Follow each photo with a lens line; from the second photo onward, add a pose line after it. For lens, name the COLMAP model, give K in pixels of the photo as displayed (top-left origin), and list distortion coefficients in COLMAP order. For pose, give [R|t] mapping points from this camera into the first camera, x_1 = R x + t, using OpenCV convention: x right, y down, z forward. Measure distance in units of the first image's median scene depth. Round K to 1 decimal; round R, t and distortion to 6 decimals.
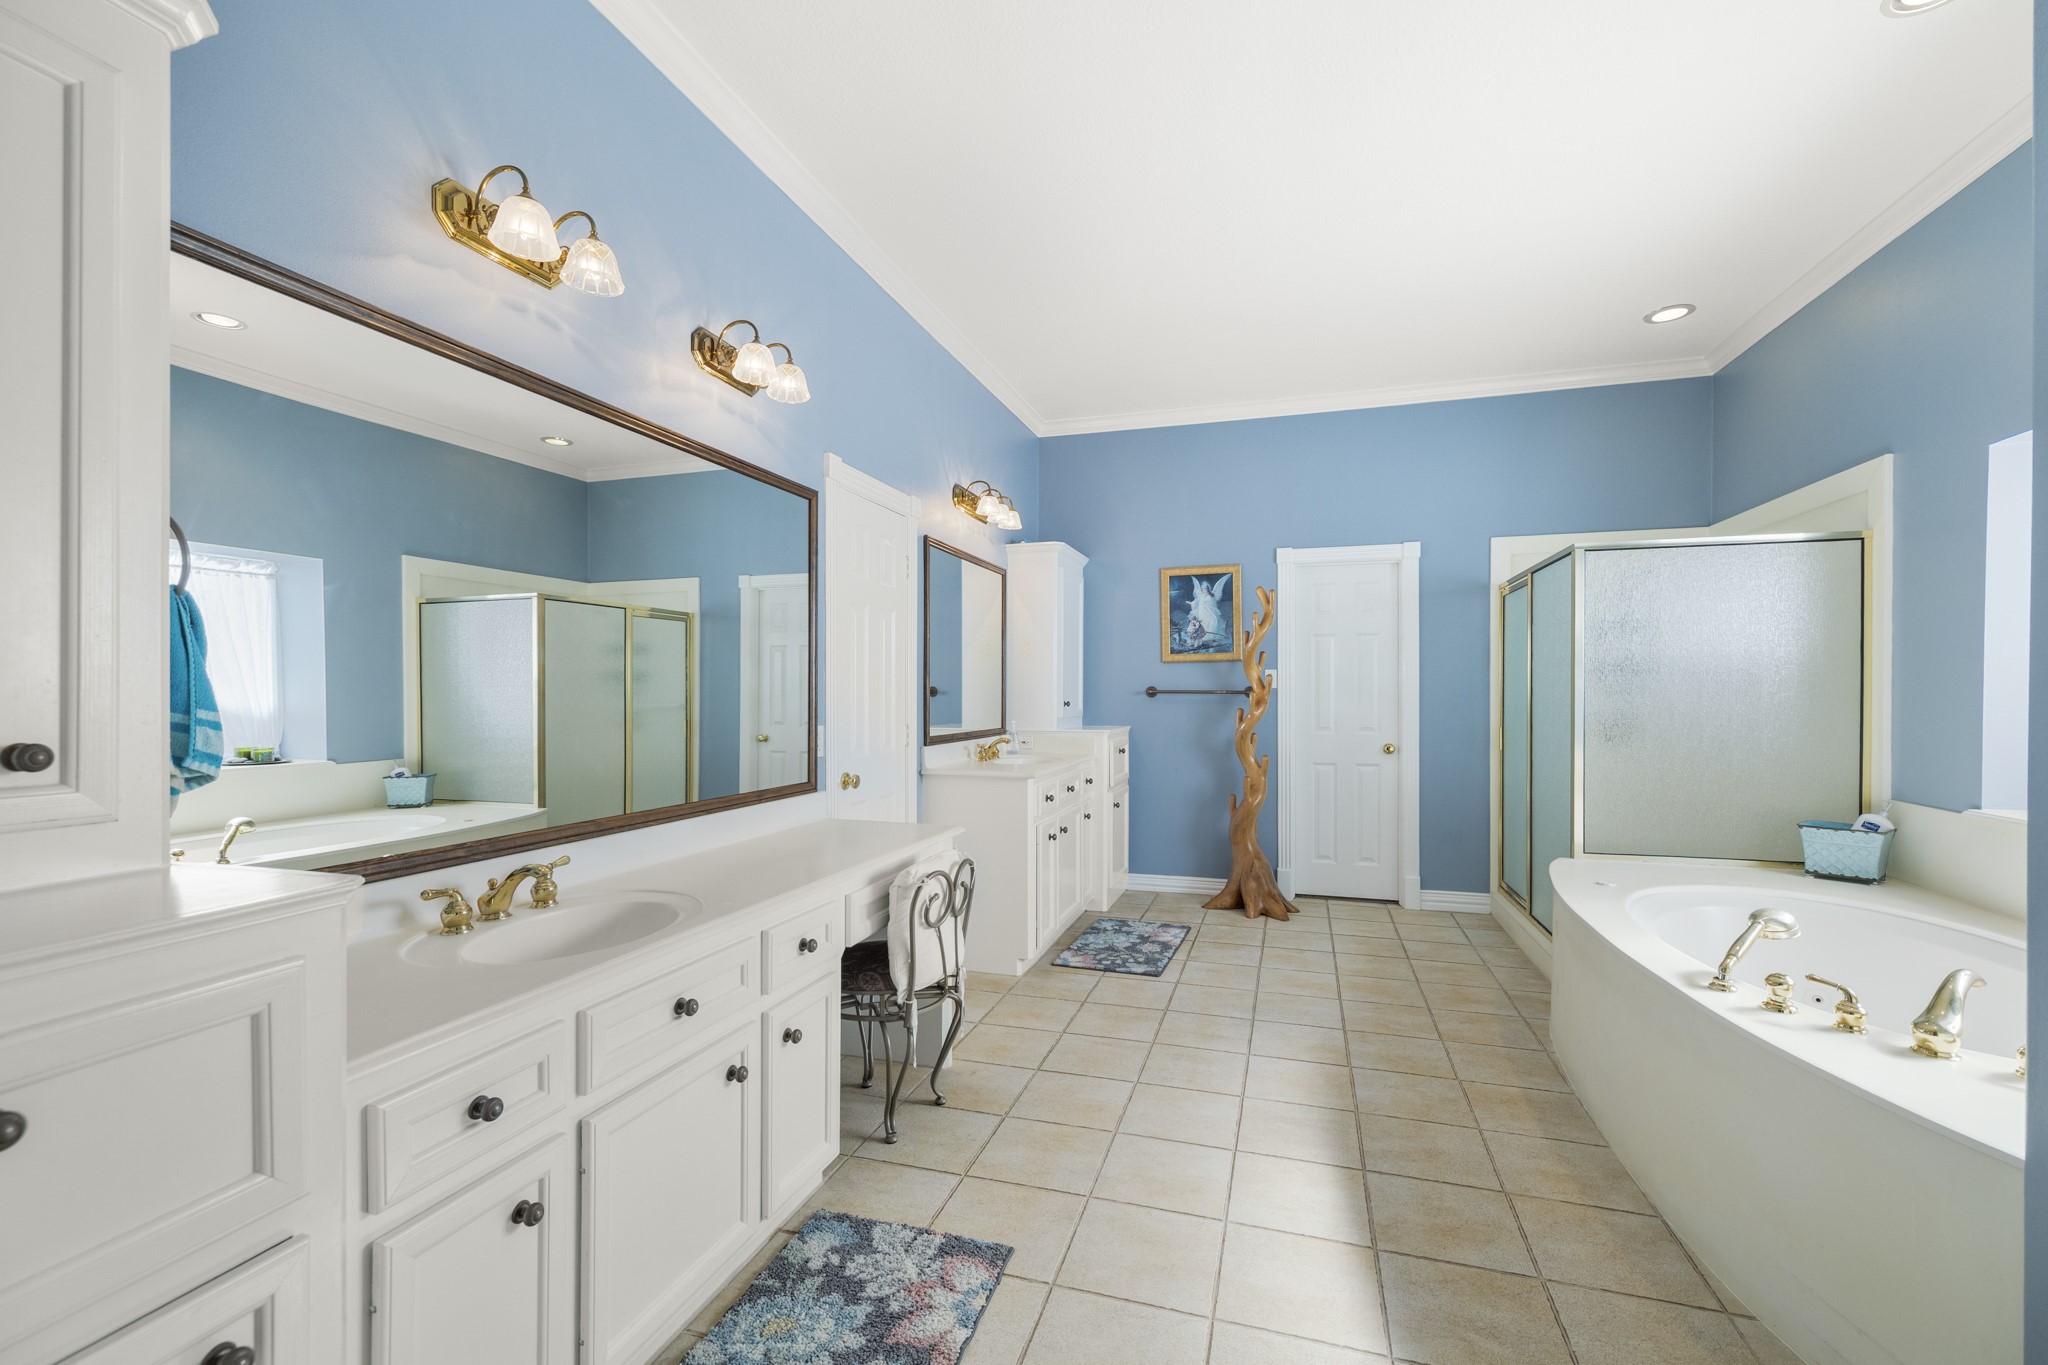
lens RADIAL K [[857.4, 0, 1024.4], [0, 857.4, 690.9], [0, 0, 1]] dist [-0.001559, -0.000154]
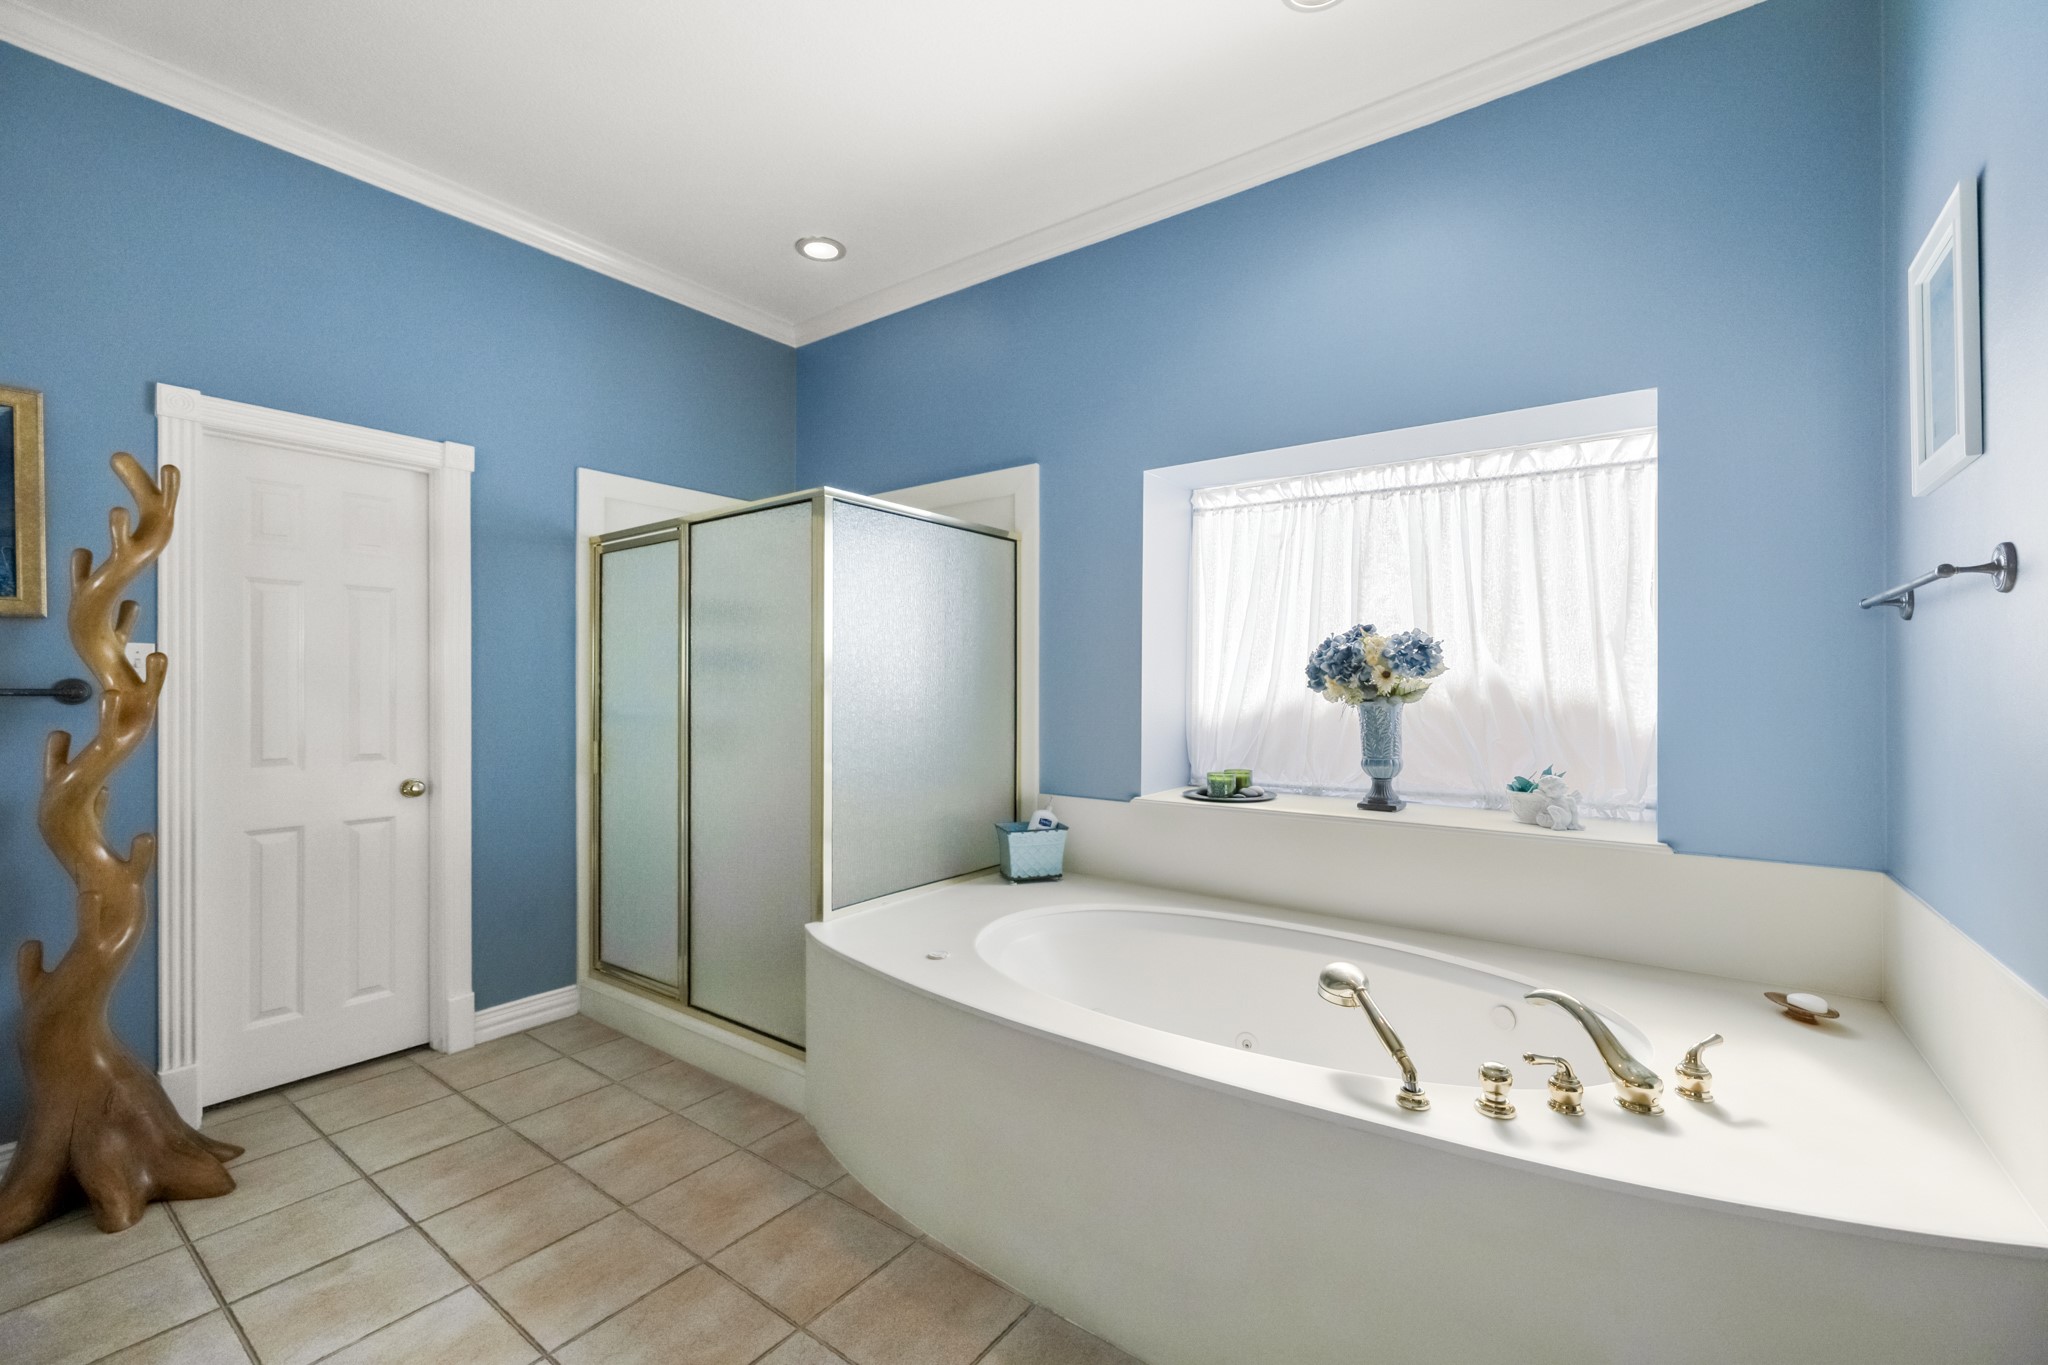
lens RADIAL K [[857.4, 0, 1033.1], [0, 857.4, 684.5], [0, 0, 1]] dist [-0.001559, -0.000154]
pose [[0.323875, 0.003224, 0.946094, 0.009851], [-0.000377, 0.999995, -0.003279, -0.001839], [-0.946100, 0.000705, 0.323875, 0.436306]]
